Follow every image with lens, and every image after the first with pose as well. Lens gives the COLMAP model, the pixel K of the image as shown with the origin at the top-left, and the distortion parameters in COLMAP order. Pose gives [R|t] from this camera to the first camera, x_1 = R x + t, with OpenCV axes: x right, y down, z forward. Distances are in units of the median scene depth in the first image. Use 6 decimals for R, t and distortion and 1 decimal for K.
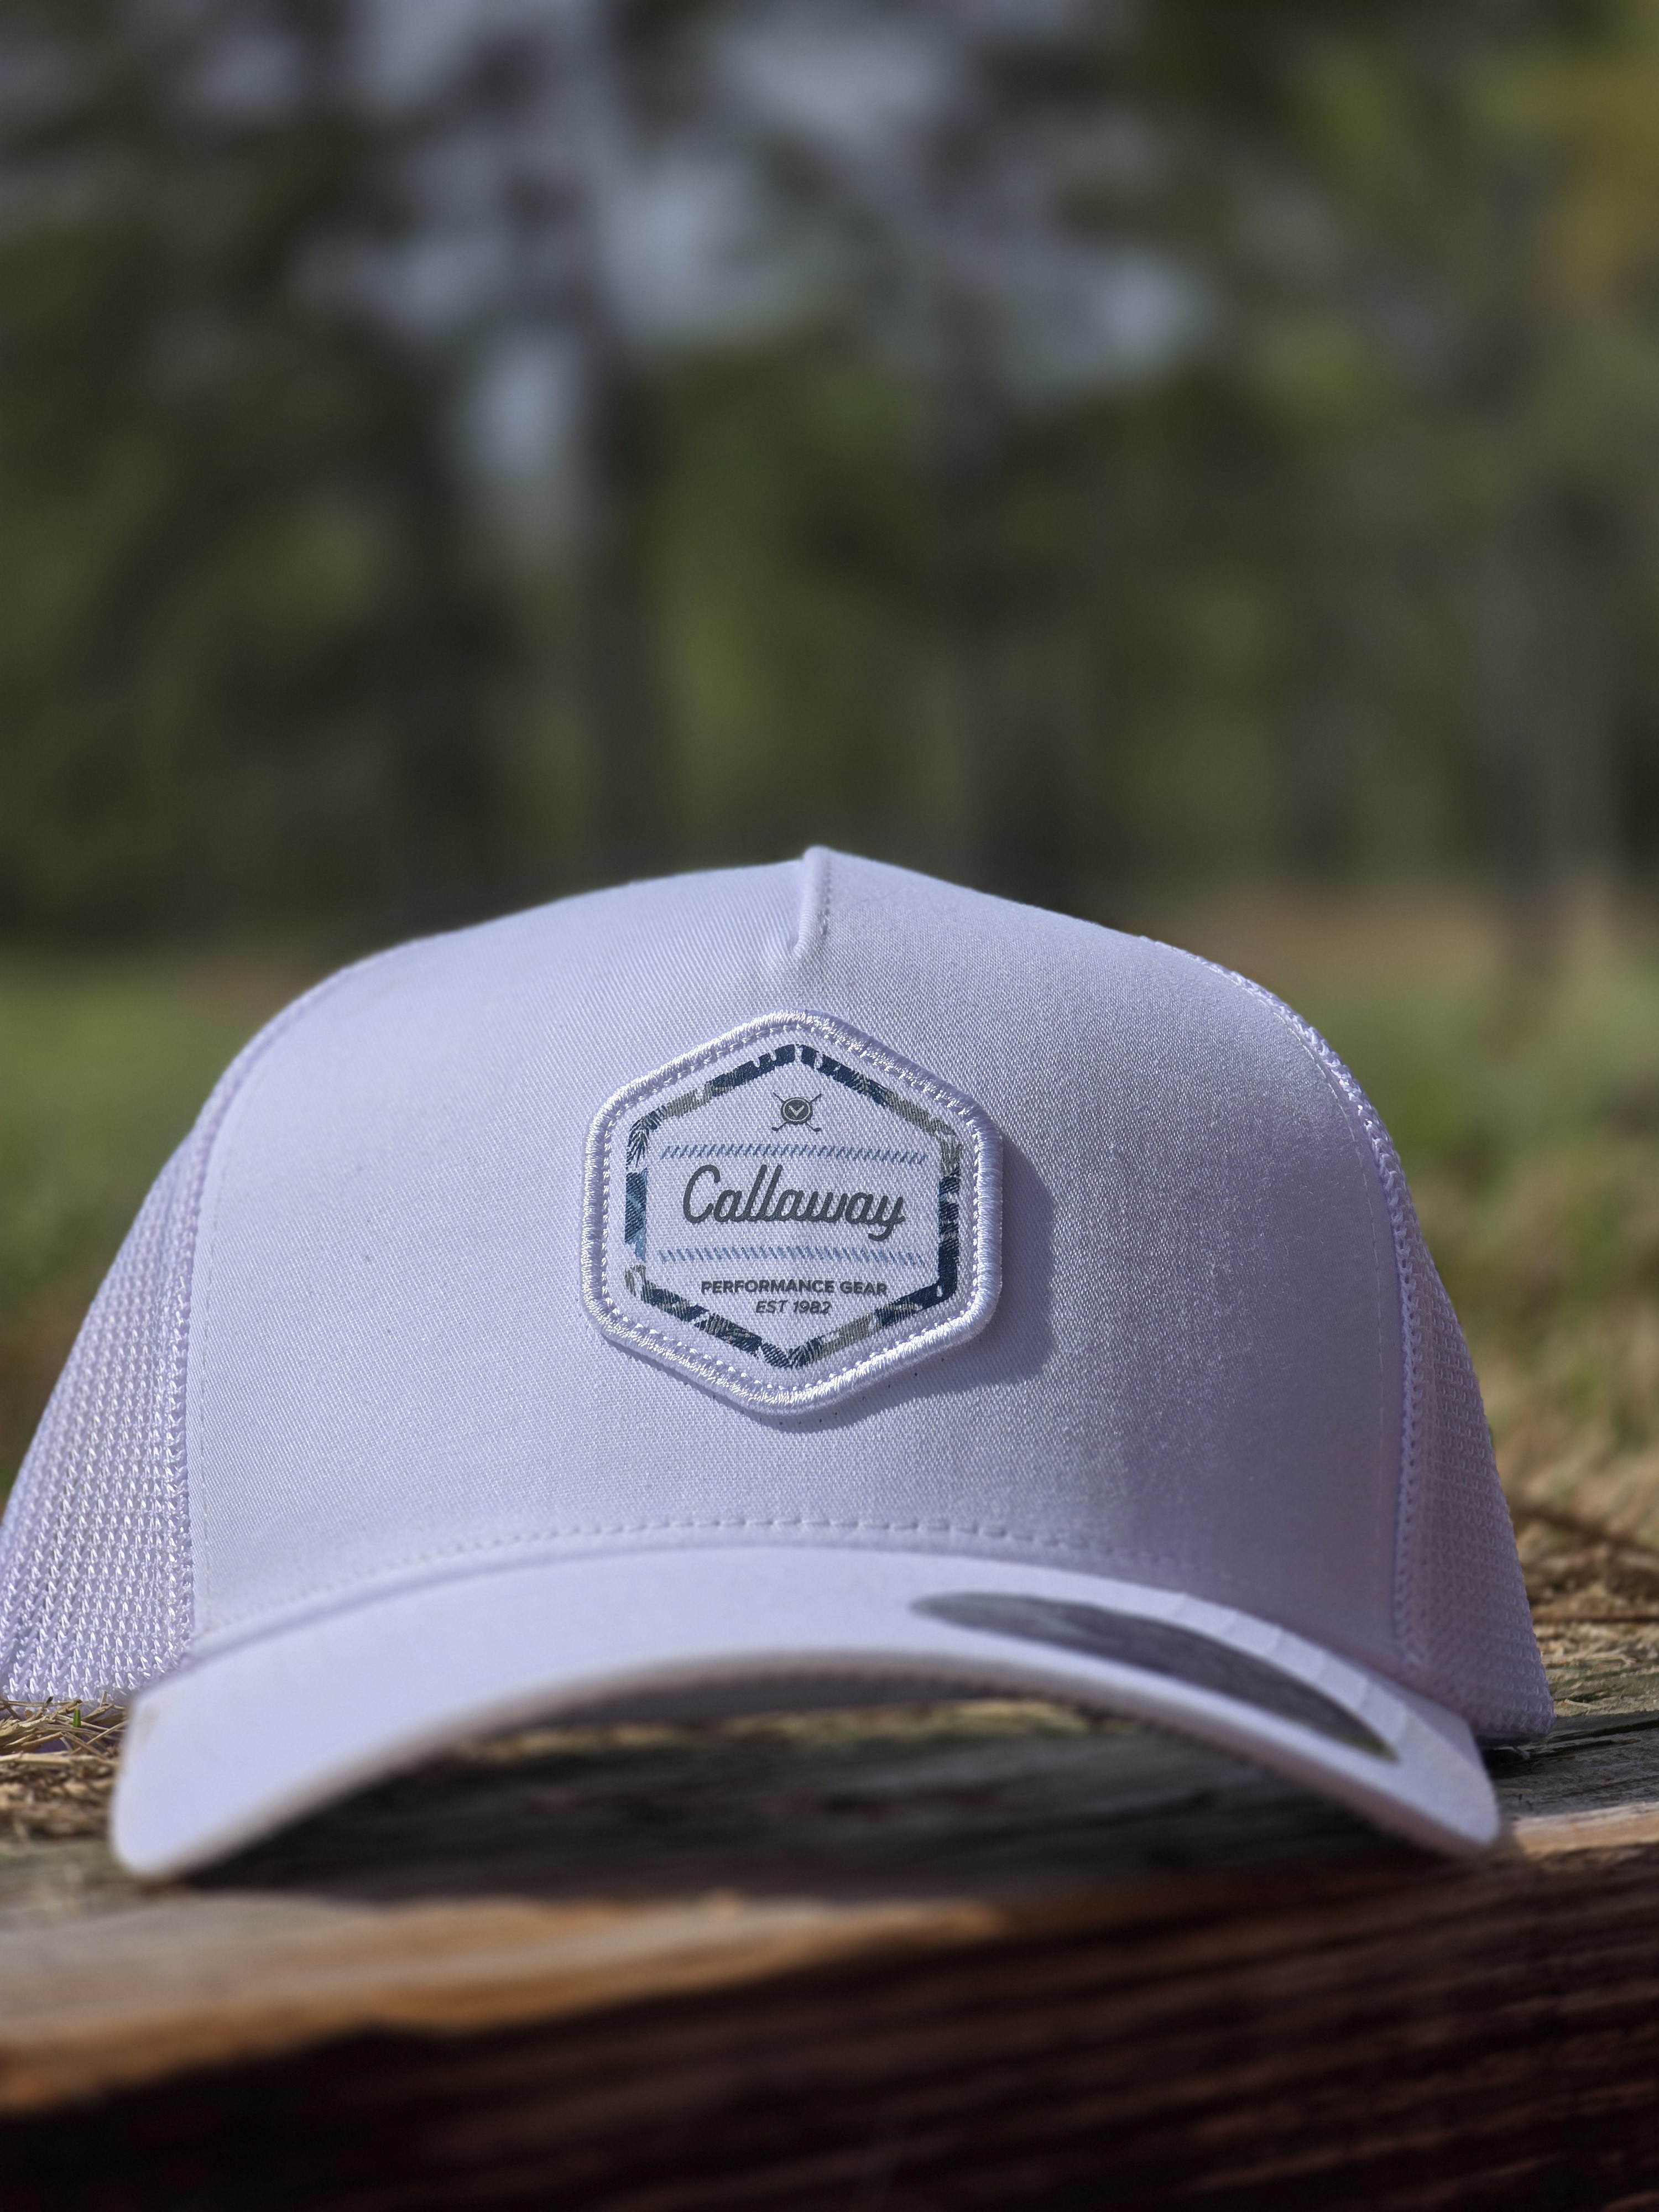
lens RADIAL K [[7582.9, 0, 829.5], [0, 7582.9, 1106.0], [0, 0, 1]] dist [0.197961, 0.459813]
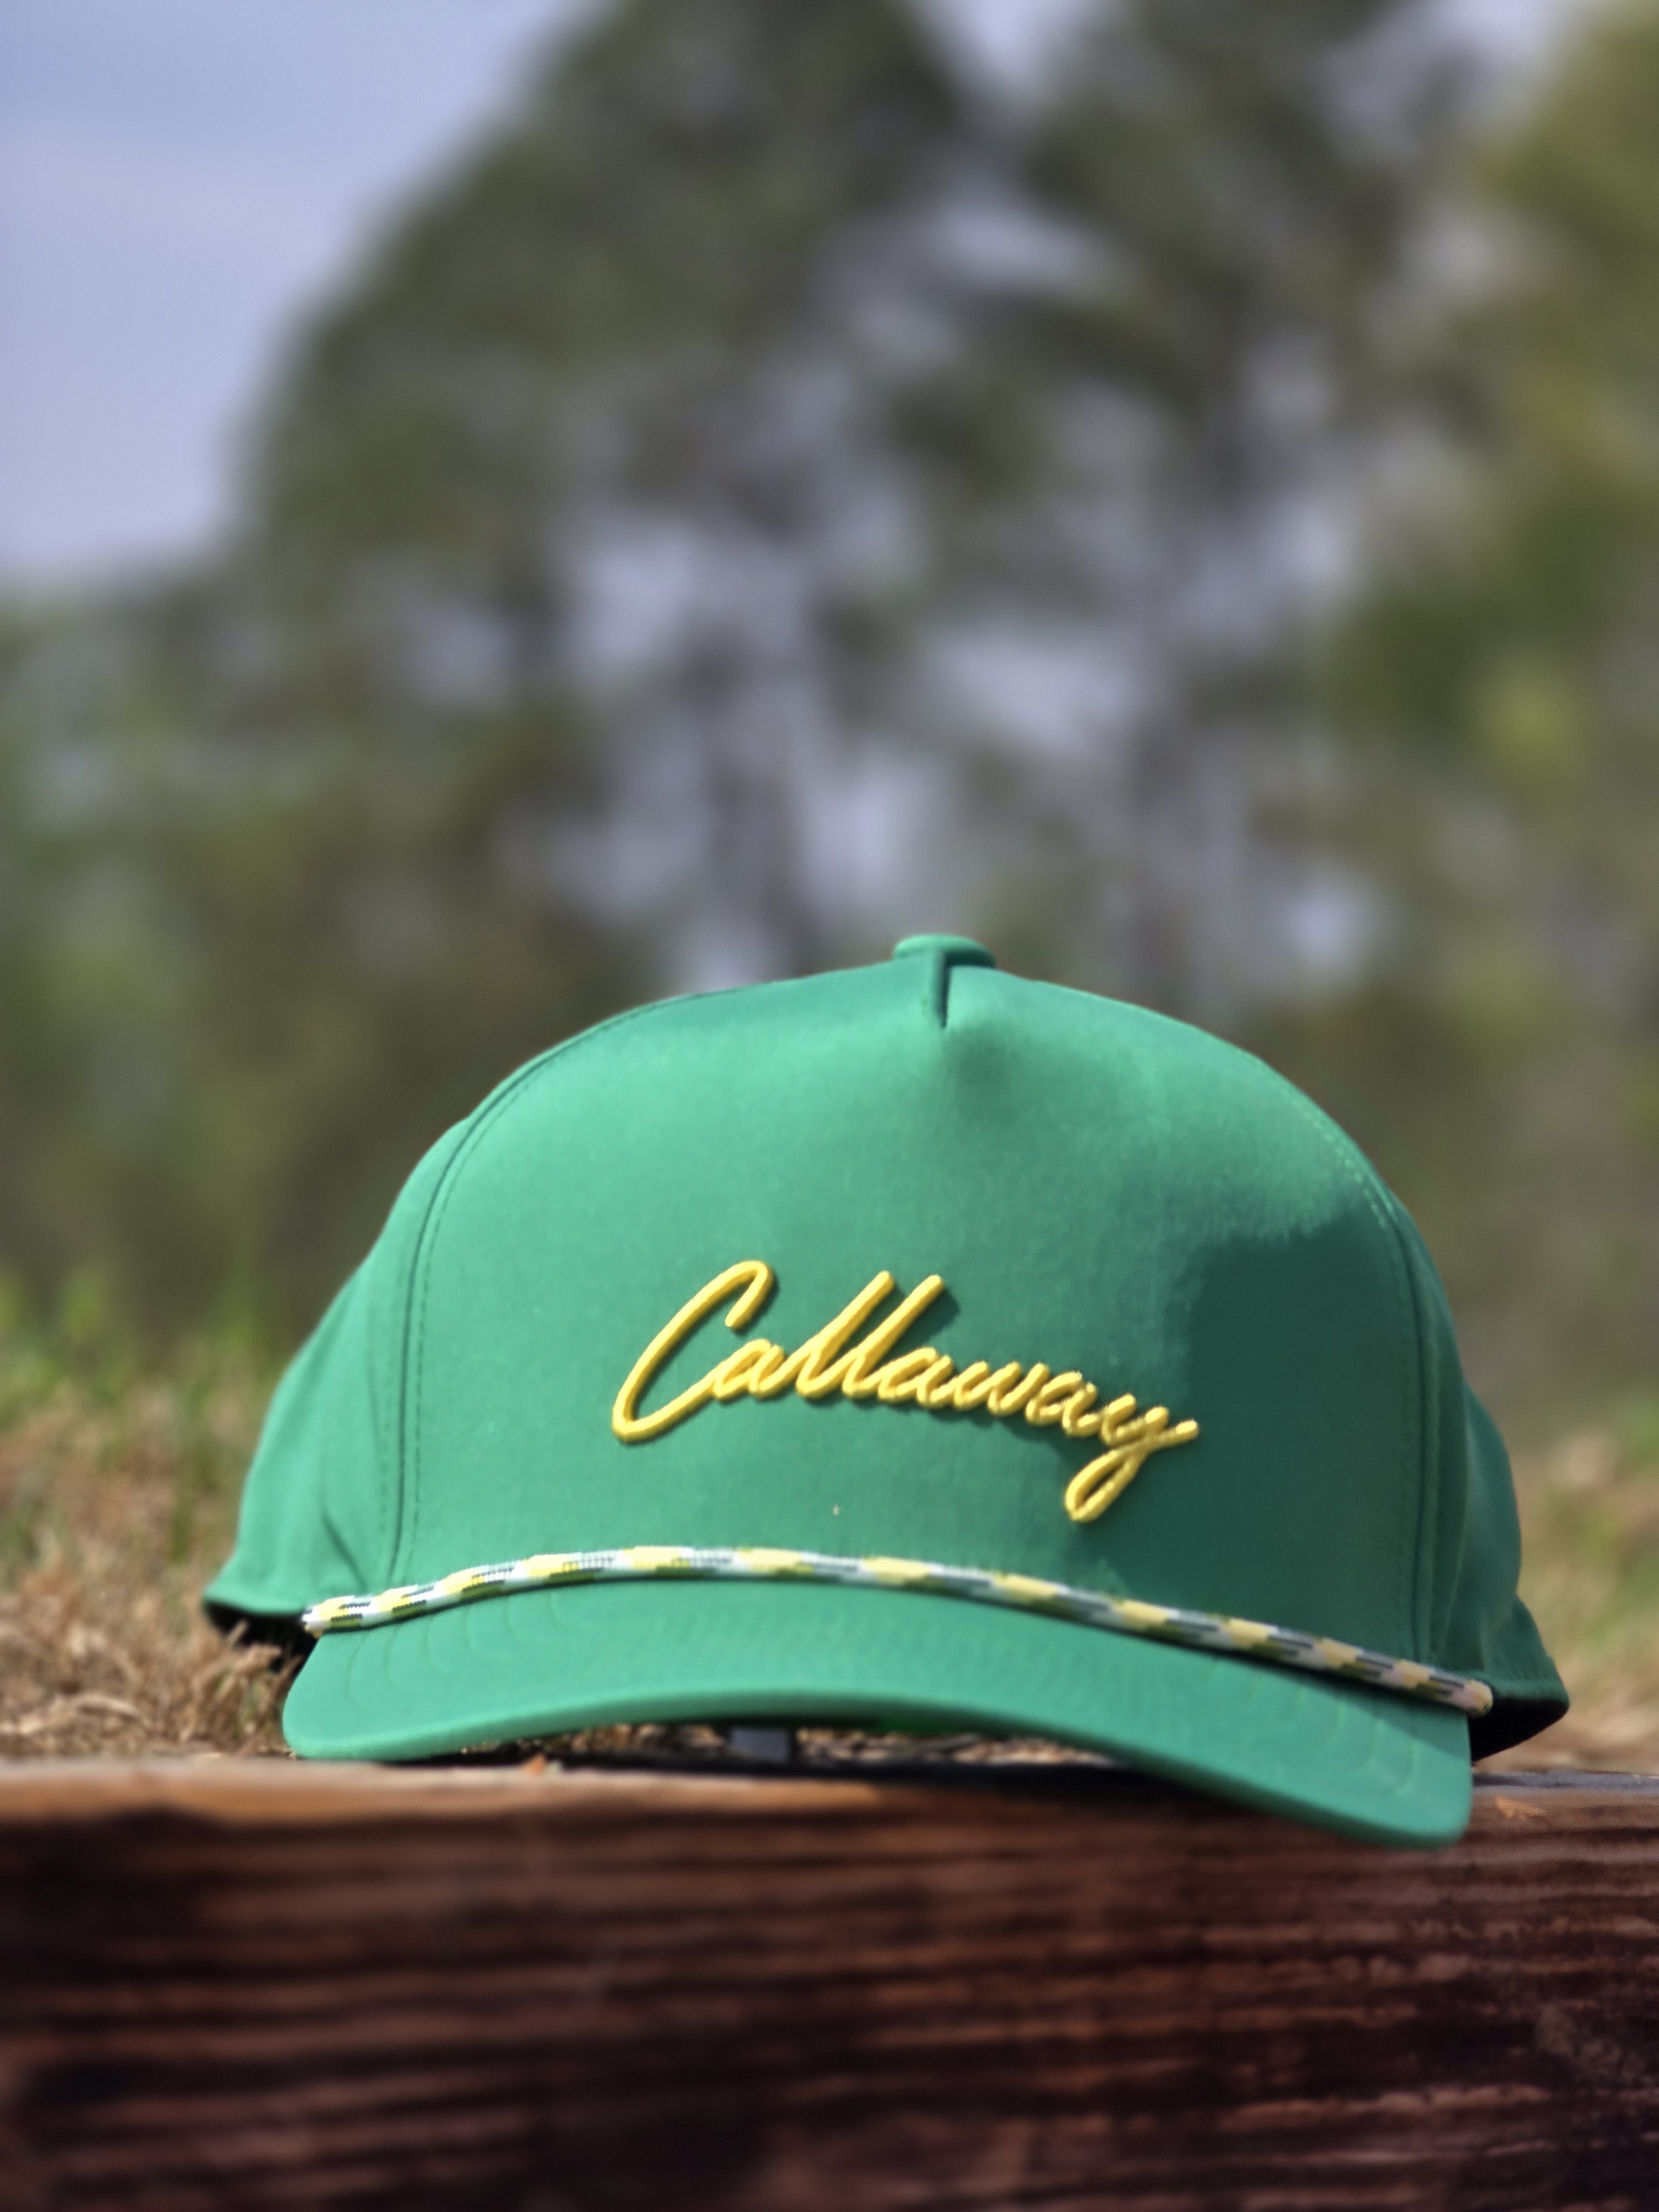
lens RADIAL K [[7582.9, 0, 829.5], [0, 7582.9, 1106.0], [0, 0, 1]] dist [0.197961, 0.459813]
pose [[0.998854, 0.039832, -0.026526, 0.063417], [-0.041832, 0.995942, -0.079679, 0.086019], [0.023245, 0.080697, 0.996468, -0.193199]]
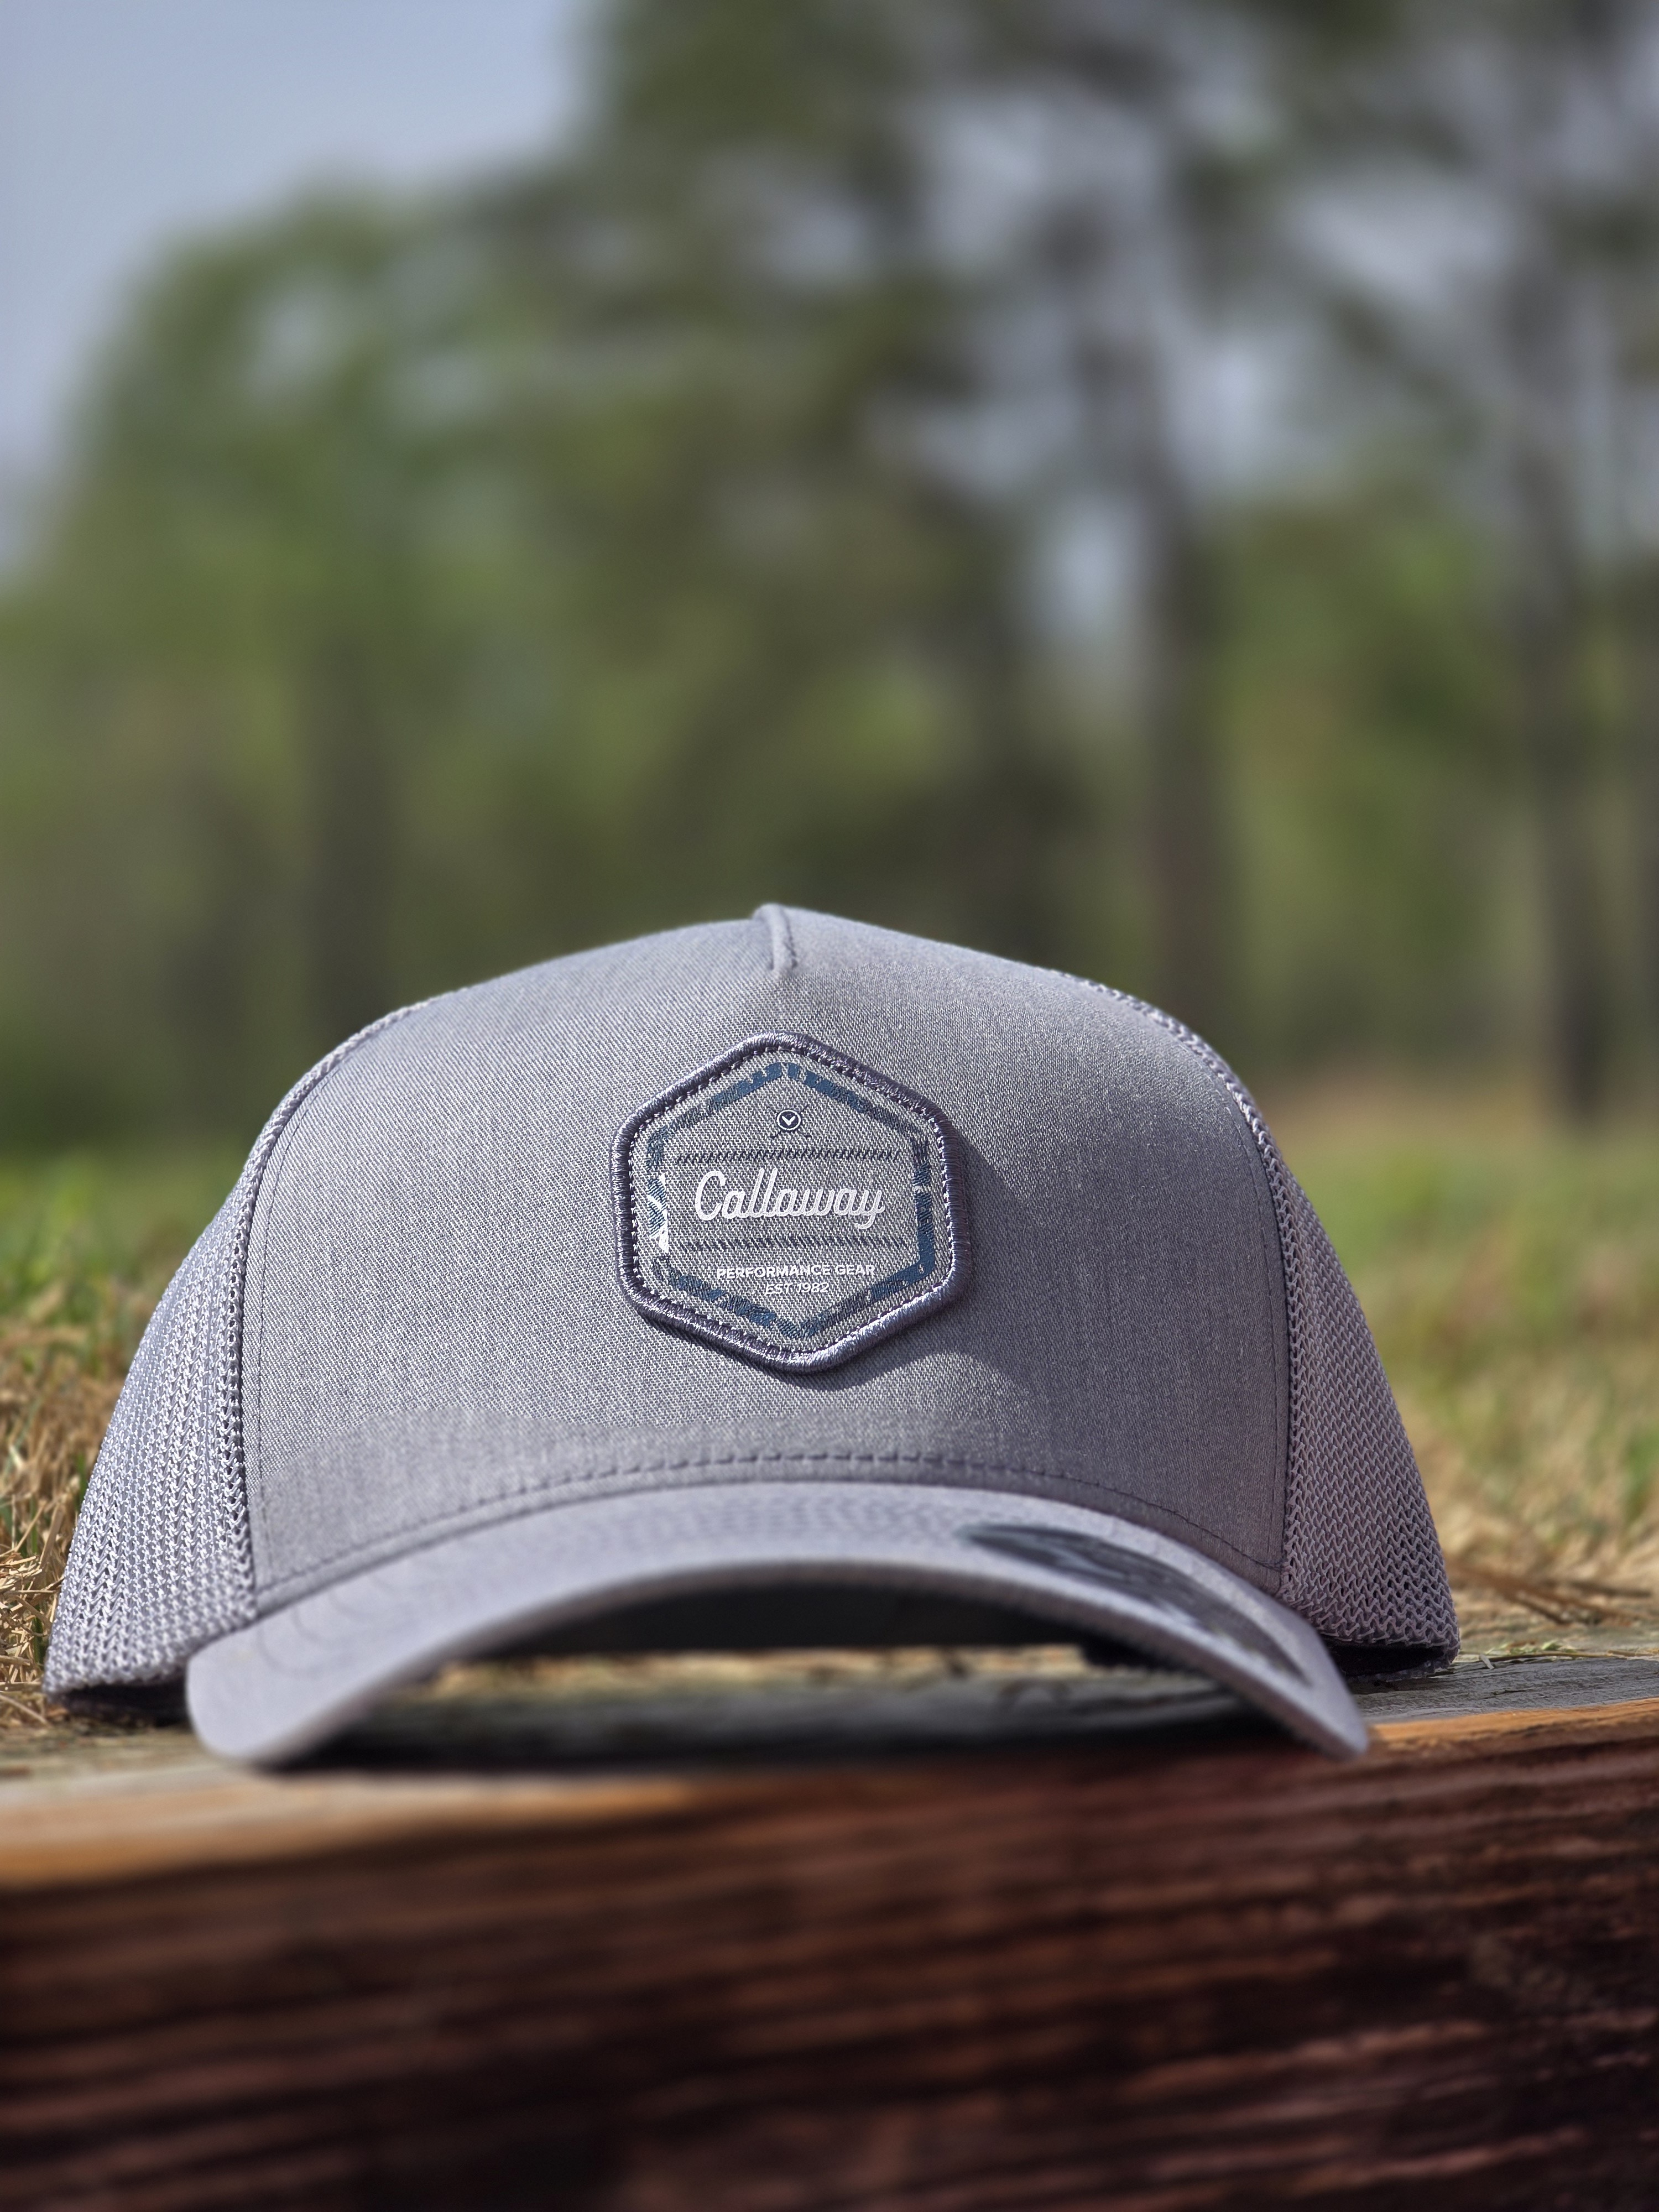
lens RADIAL K [[7582.9, 0, 829.5], [0, 7582.9, 1106.0], [0, 0, 1]] dist [0.197961, 0.459813]
pose [[0.996803, -0.005269, -0.079724, 0.146911], [0.003559, 0.999761, -0.021571, 0.022944], [0.079819, 0.021219, 0.996584, -0.146412]]
